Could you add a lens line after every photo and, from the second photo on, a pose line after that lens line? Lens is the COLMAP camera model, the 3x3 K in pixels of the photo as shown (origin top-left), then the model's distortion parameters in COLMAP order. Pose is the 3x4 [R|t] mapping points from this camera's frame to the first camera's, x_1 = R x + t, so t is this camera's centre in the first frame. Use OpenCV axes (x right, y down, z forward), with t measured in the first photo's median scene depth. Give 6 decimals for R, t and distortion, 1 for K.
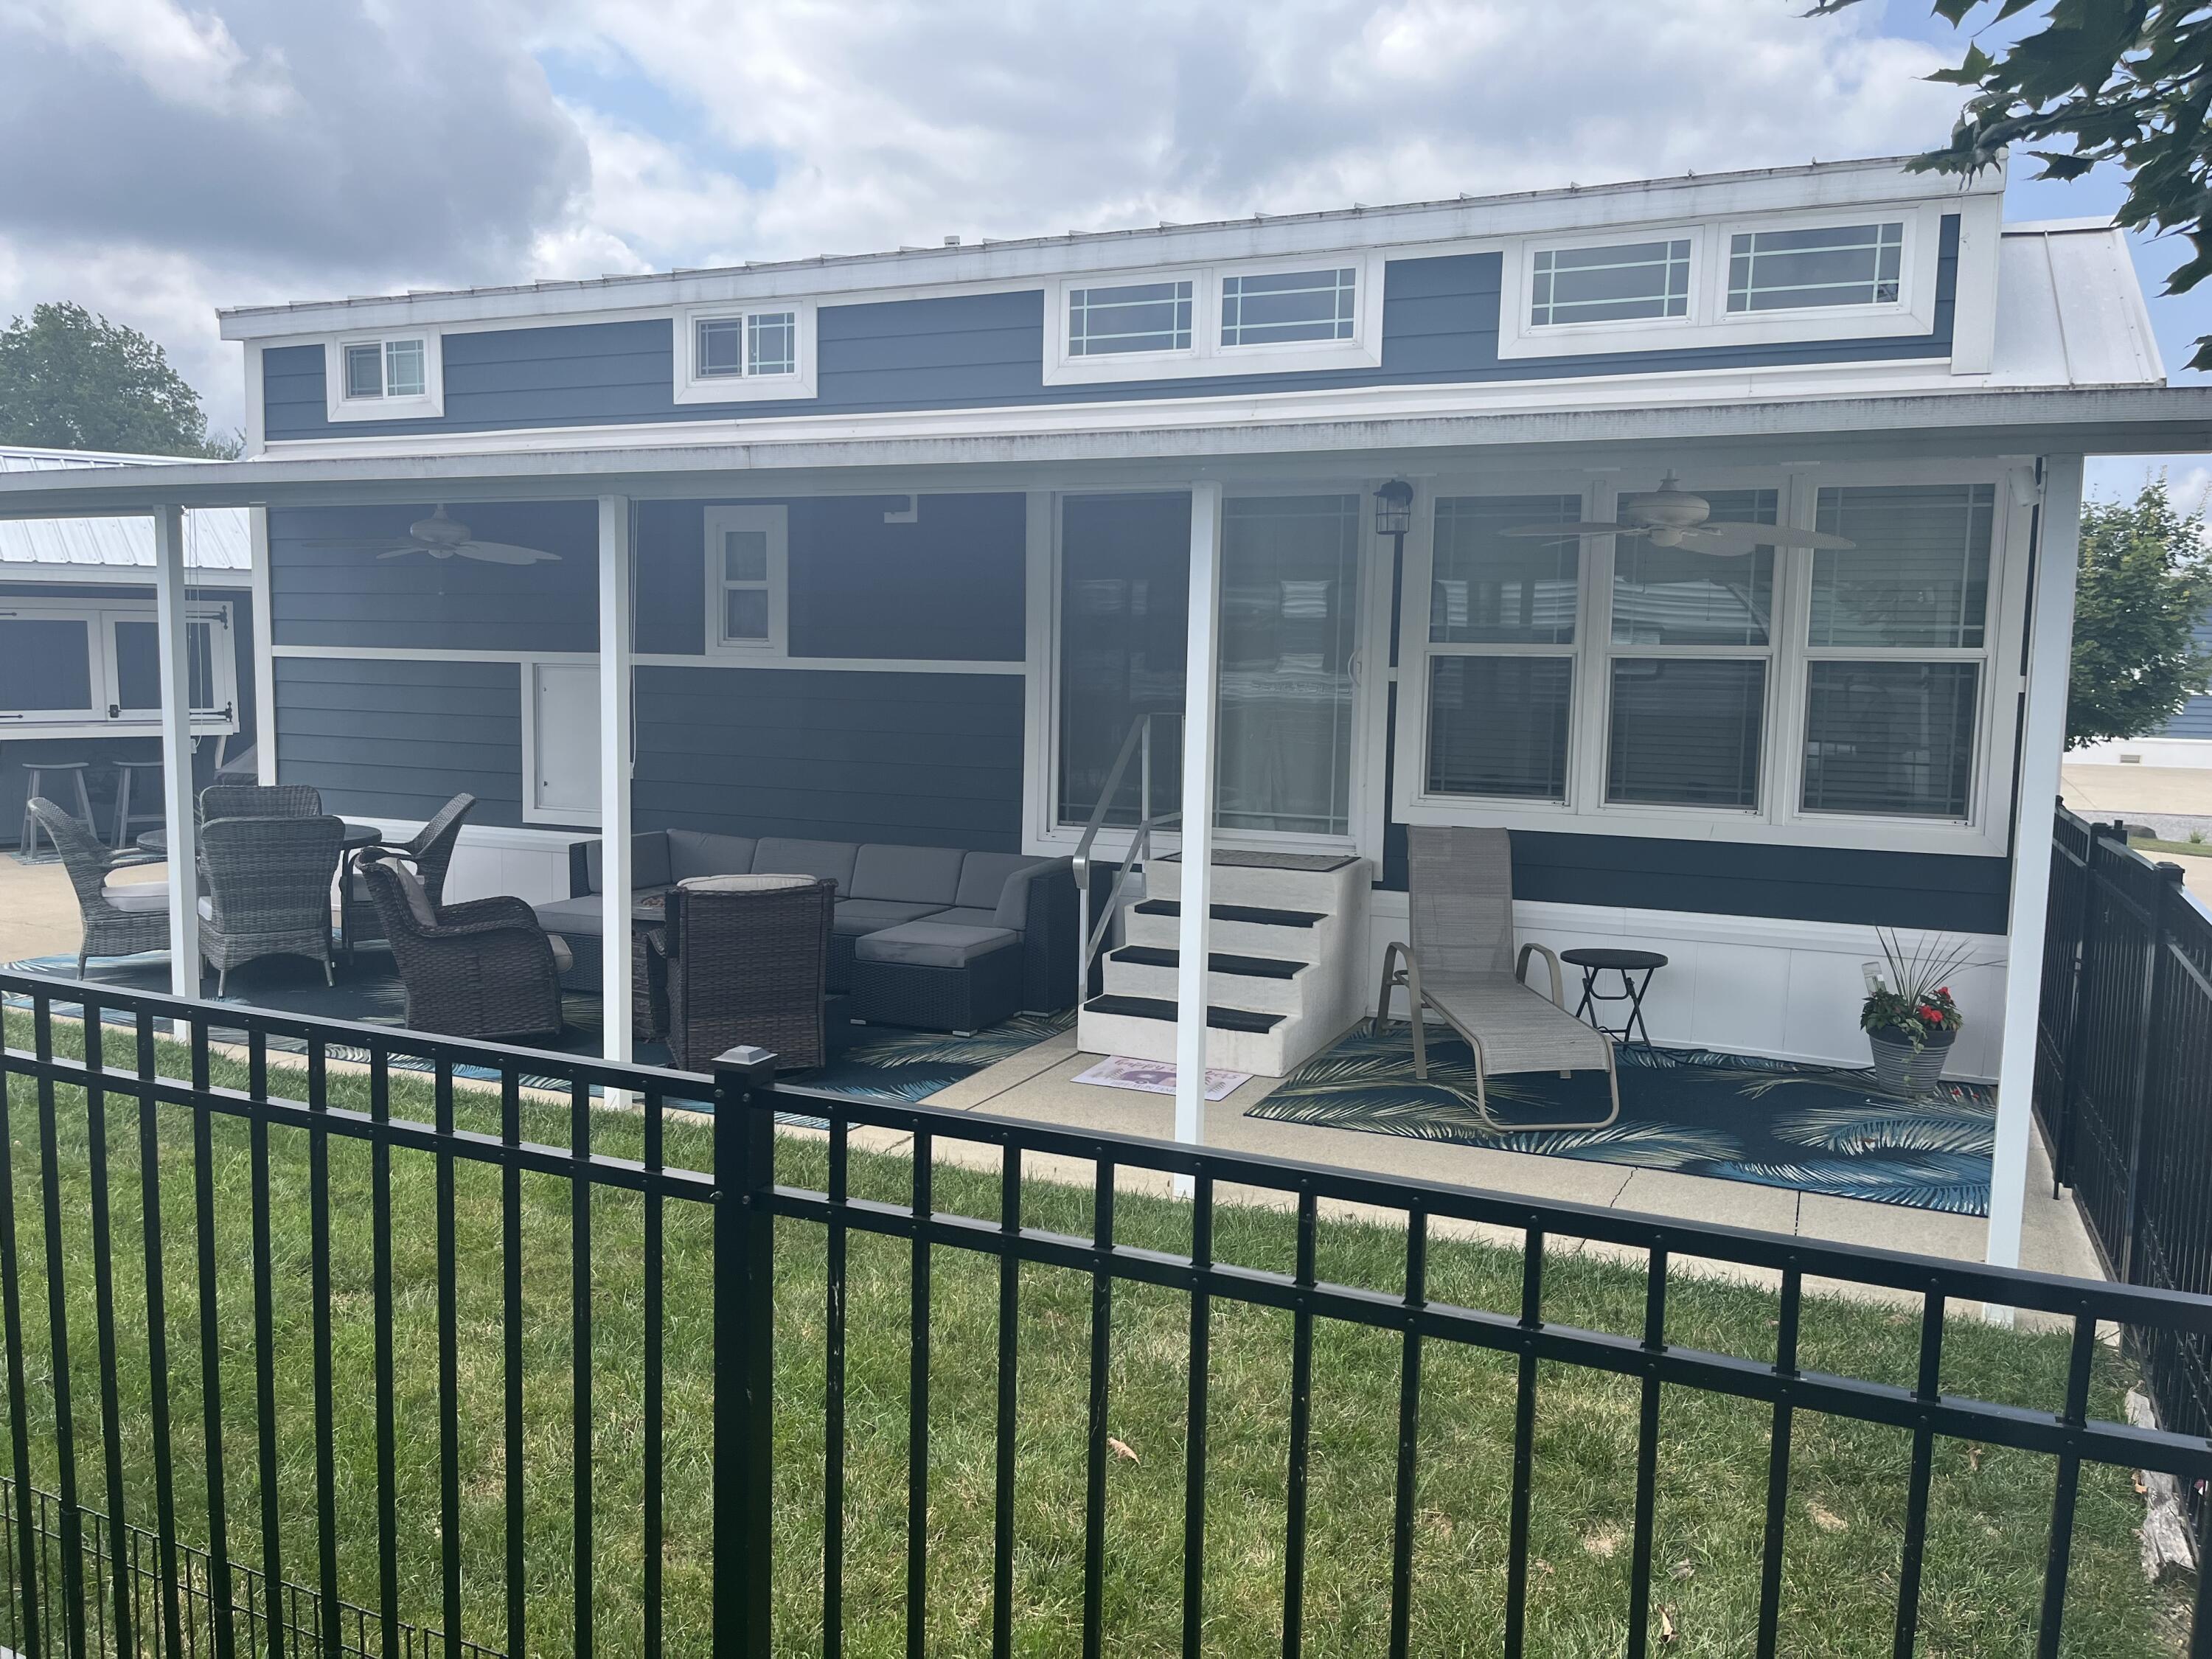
lens RADIAL K [[1669.4, 0, 1091.6], [0, 1669.4, 824.9], [0, 0, 1]] dist [0.014217, 0.004923]
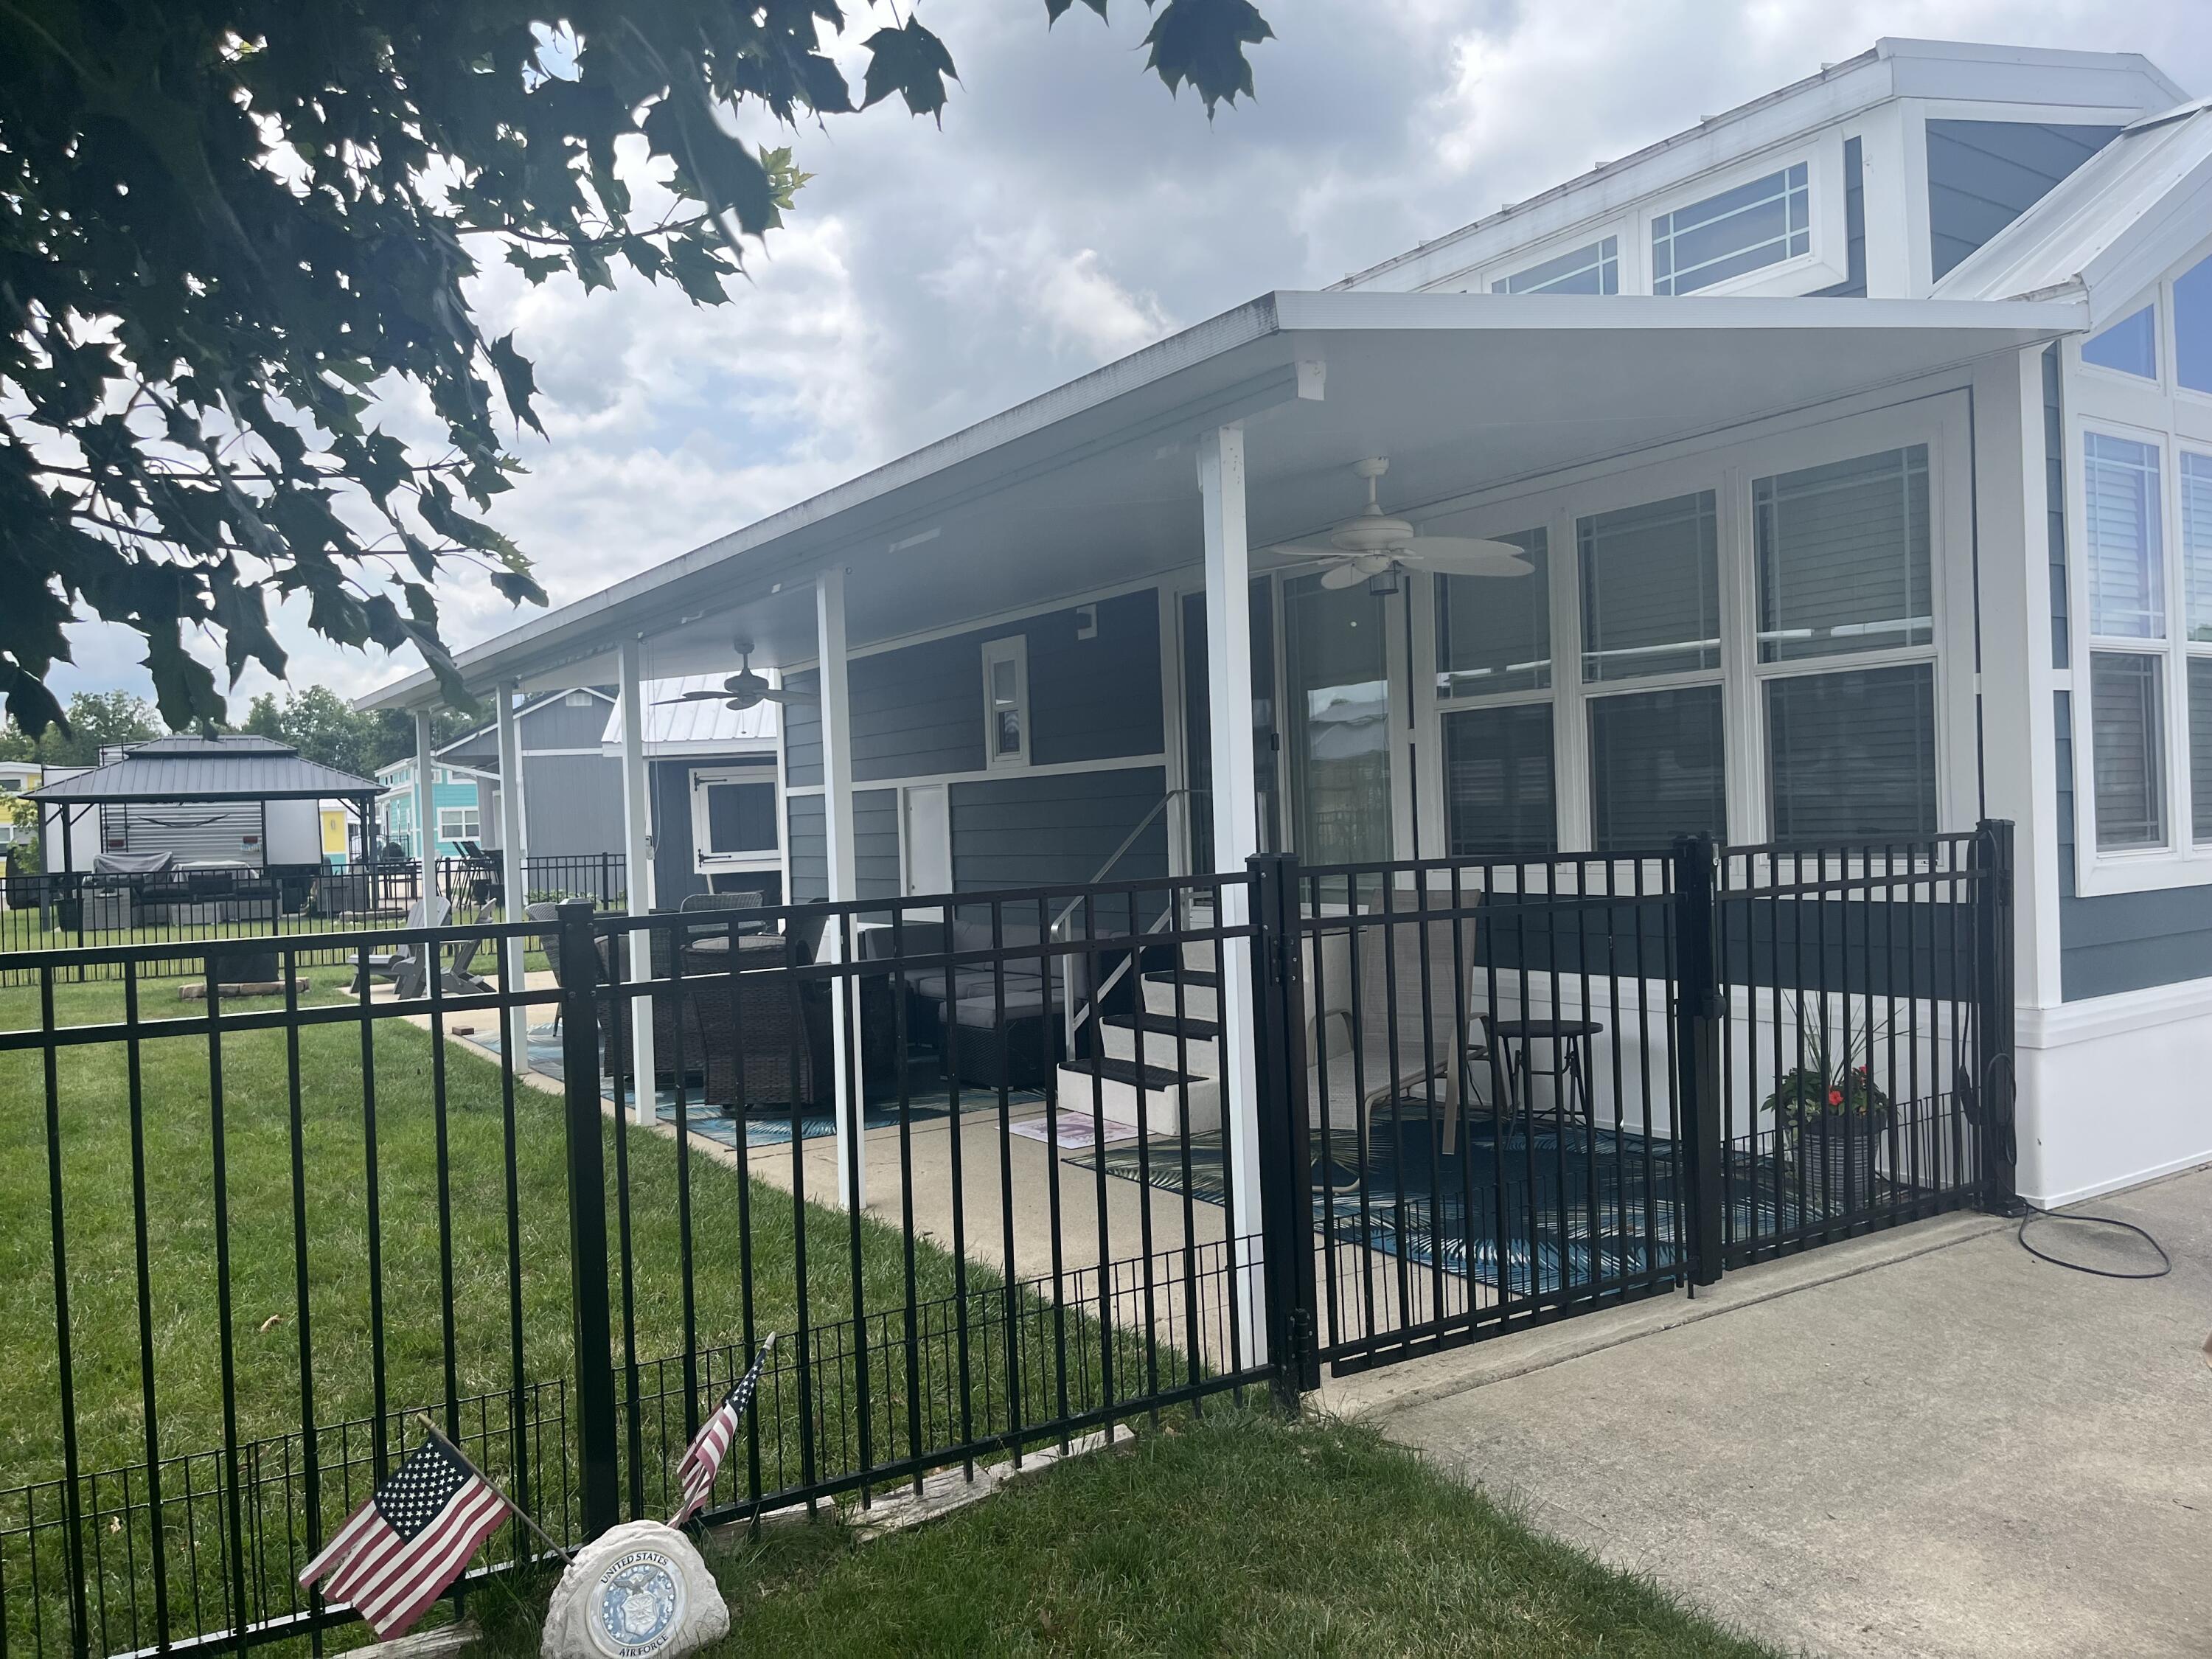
lens RADIAL K [[1669.4, 0, 1086.1], [0, 1669.4, 847.3], [0, 0, 1]] dist [0.014217, 0.004923]
pose [[0.836541, -0.036527, -0.546685, 0.538788], [-0.010112, 0.996576, -0.082060, 0.053244], [0.547810, 0.074175, 0.833308, 0.098074]]
